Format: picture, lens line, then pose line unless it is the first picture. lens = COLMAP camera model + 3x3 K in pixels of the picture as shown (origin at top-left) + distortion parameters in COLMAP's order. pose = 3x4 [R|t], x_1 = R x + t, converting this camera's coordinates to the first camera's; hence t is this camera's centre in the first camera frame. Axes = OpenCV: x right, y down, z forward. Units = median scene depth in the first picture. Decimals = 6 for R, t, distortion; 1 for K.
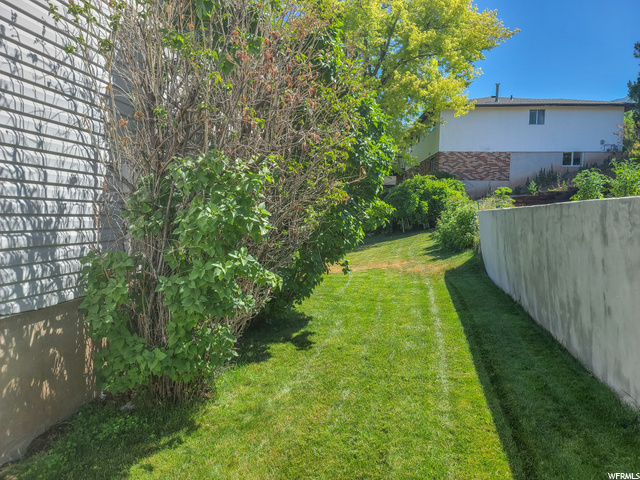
lens RADIAL K [[470.4, 0, 329.3], [0, 470.4, 240.8], [0, 0, 1]] dist [0.064539, -0.000229]
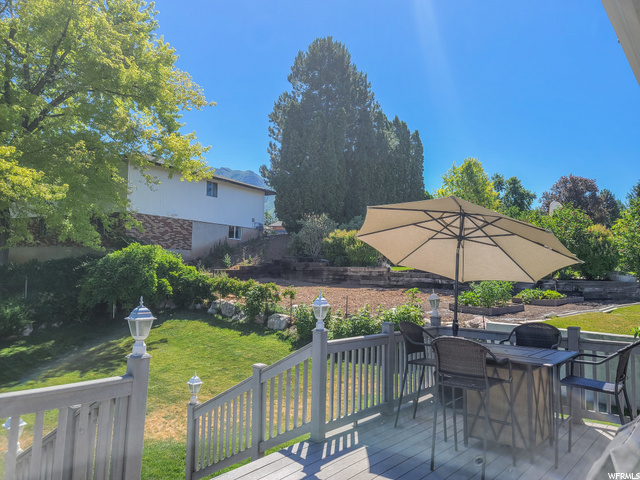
lens RADIAL K [[470.4, 0, 329.3], [0, 470.4, 240.8], [0, 0, 1]] dist [0.064539, -0.000229]
pose [[0.489207, 0.050021, 0.870732, -0.336369], [0.028915, 0.996875, -0.073513, -0.073121], [-0.871688, 0.061141, 0.486232, 0.320903]]
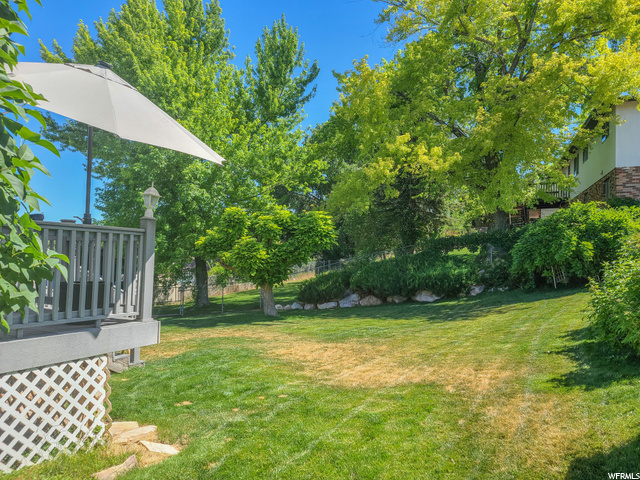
lens RADIAL K [[470.4, 0, 329.3], [0, 470.4, 240.8], [0, 0, 1]] dist [0.064539, -0.000229]
pose [[0.943031, -0.014273, -0.332399, 0.079253], [-0.014542, 0.996356, -0.084041, -0.022740], [0.332388, 0.084087, 0.939387, 0.245016]]
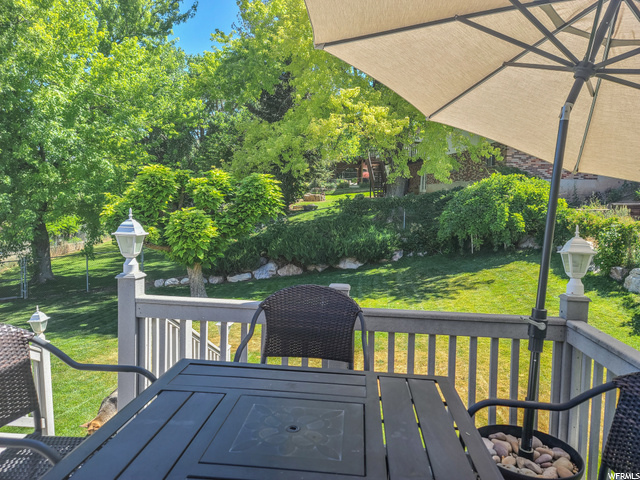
lens RADIAL K [[470.4, 0, 329.3], [0, 470.4, 240.8], [0, 0, 1]] dist [0.064539, -0.000229]
pose [[0.996077, 0.001359, 0.088478, -0.121804], [-0.004993, 0.999152, 0.040859, -0.063809], [-0.088347, -0.041141, 0.995240, 0.299685]]
